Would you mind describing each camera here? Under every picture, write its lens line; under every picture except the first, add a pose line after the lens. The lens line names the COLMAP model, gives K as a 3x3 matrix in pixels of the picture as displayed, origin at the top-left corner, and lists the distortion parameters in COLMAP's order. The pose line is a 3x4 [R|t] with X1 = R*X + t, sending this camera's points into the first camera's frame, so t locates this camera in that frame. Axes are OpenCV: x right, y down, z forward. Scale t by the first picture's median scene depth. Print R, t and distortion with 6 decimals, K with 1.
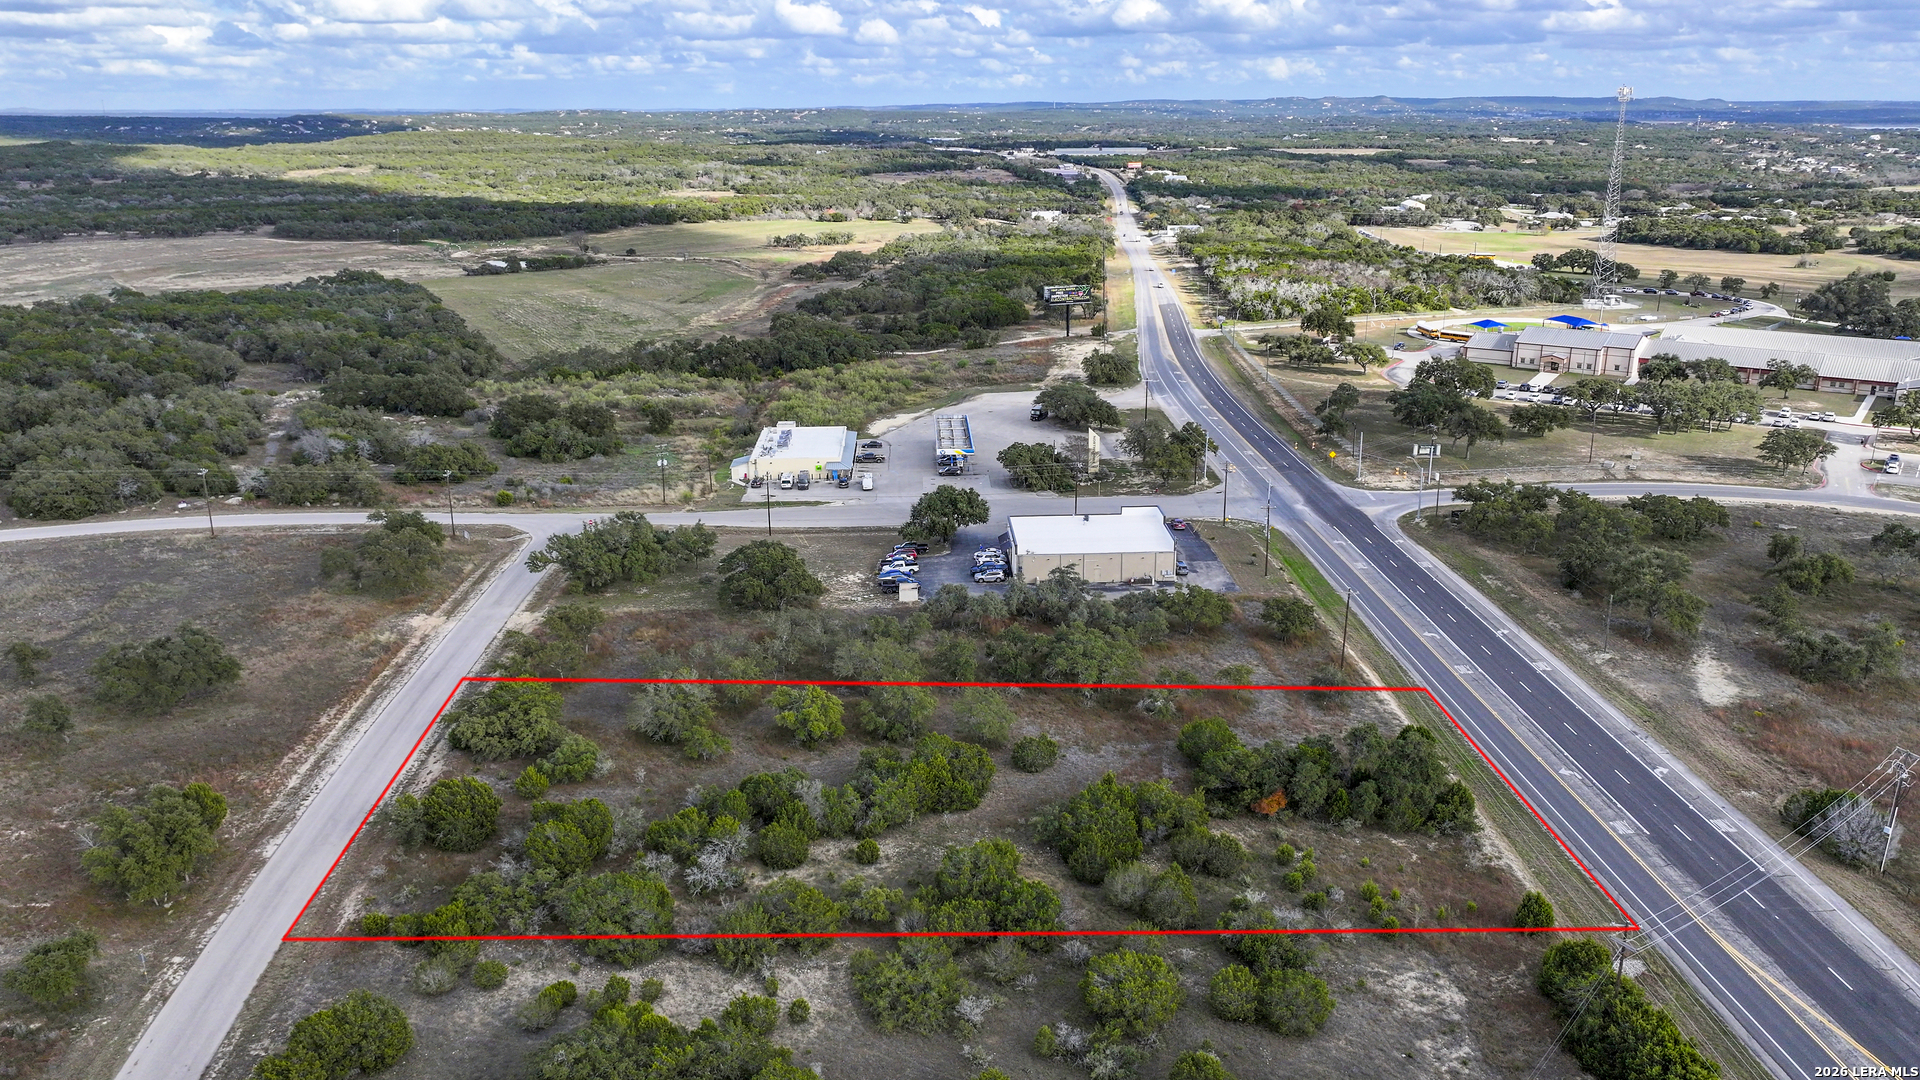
lens RADIAL K [[1365.4, 0, 964.9], [0, 1365.4, 547.5], [0, 0, 1]] dist [0.004073, -0.003309]
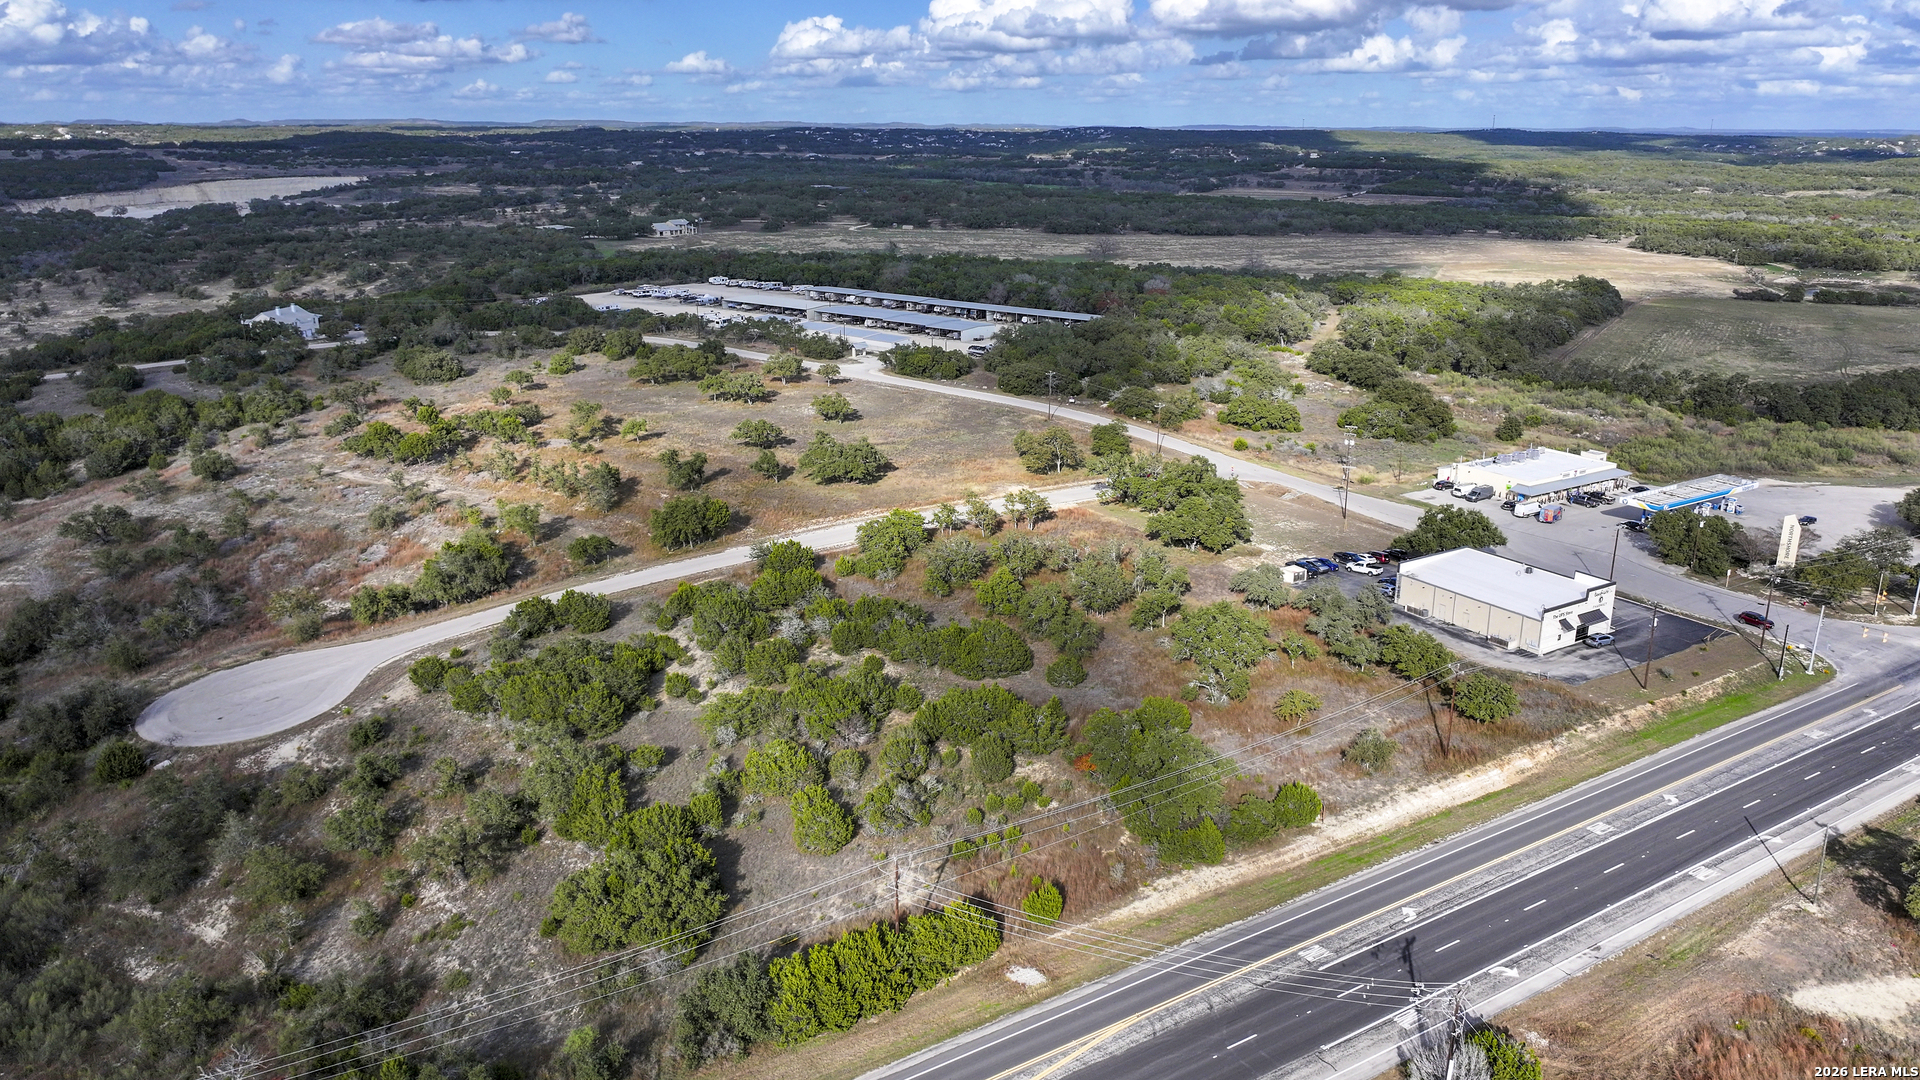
lens RADIAL K [[1365.4, 0, 969.0], [0, 1365.4, 533.4], [0, 0, 1]] dist [0.004073, -0.003309]
pose [[0.495302, 0.256883, -0.829871, 0.604386], [-0.275703, 0.952377, 0.130253, -0.056120], [0.823810, 0.164284, 0.542538, 0.187893]]
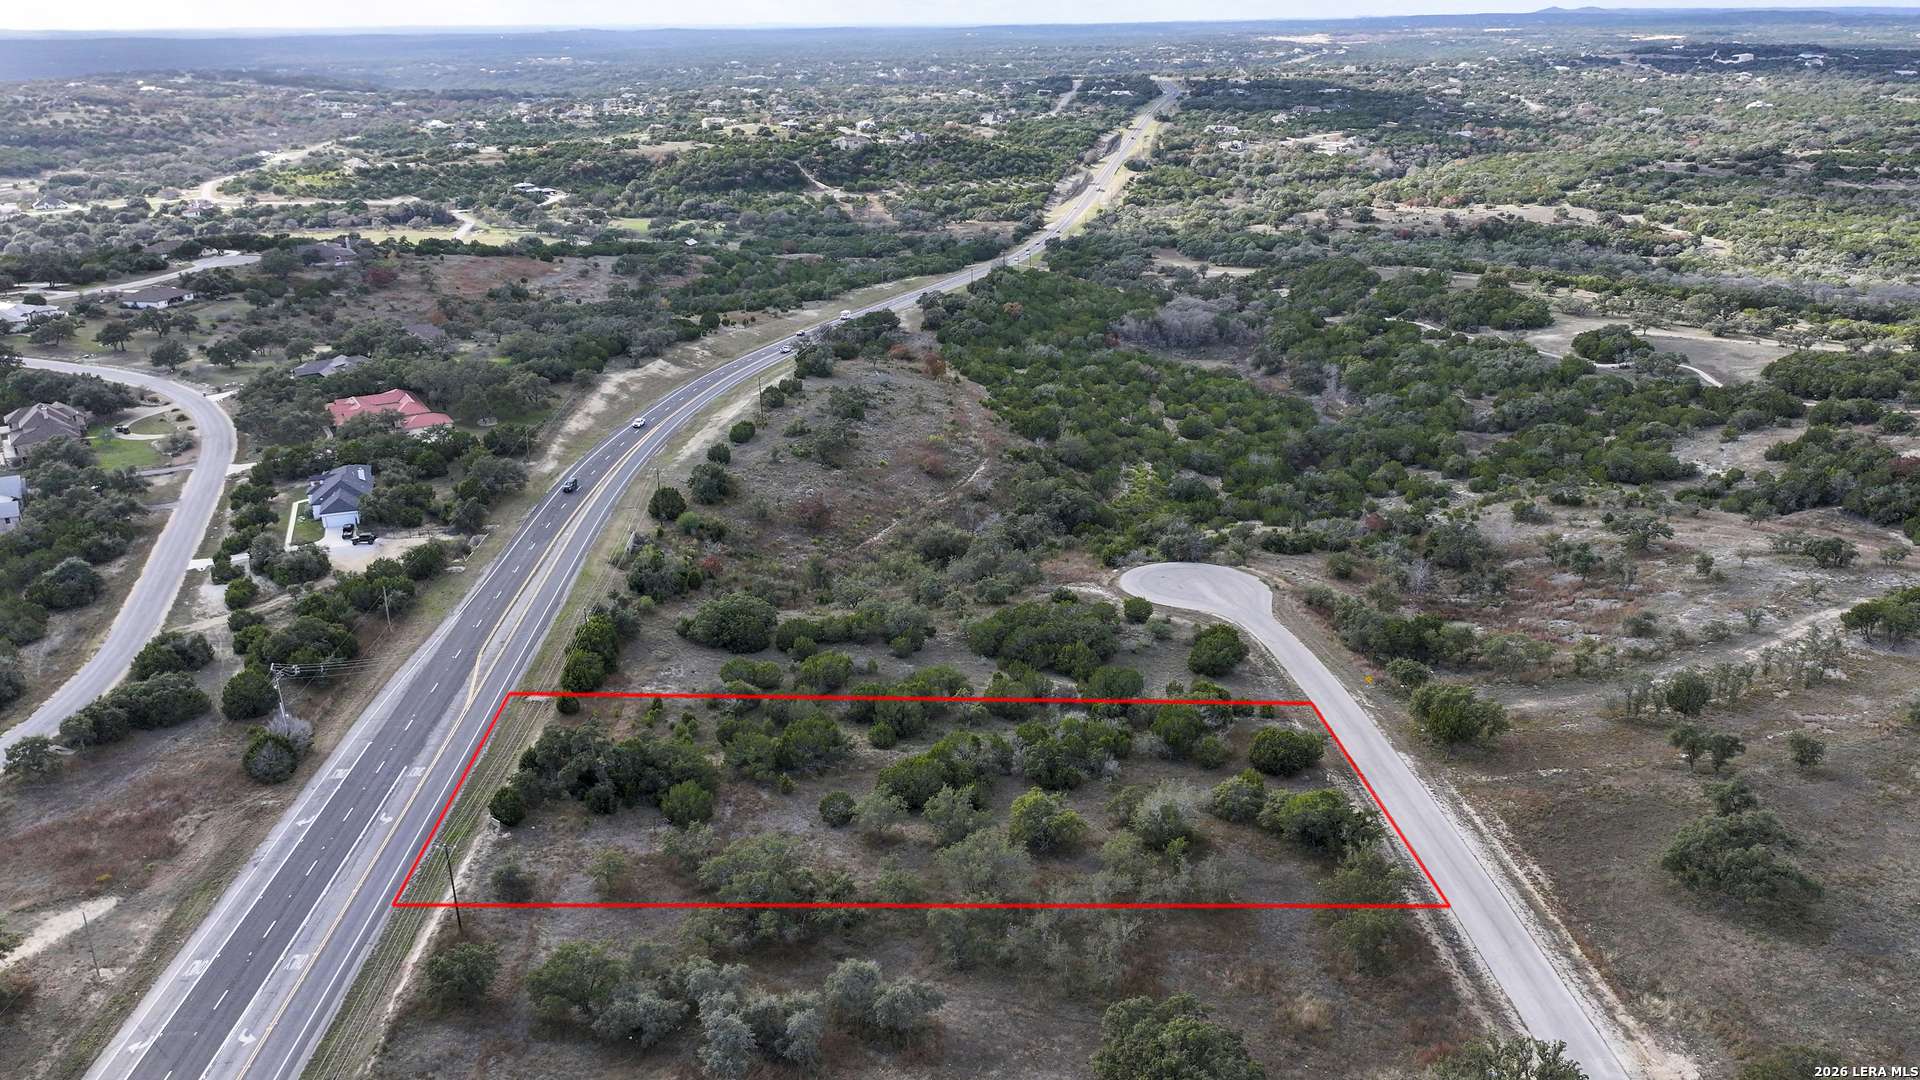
lens RADIAL K [[1365.4, 0, 970.0], [0, 1365.4, 540.6], [0, 0, 1]] dist [0.004073, -0.003309]
pose [[-0.999885, 0.014842, 0.003006, -0.043936], [0.013450, 0.779208, 0.626621, -0.485171], [0.006958, 0.626590, -0.779318, 1.140616]]
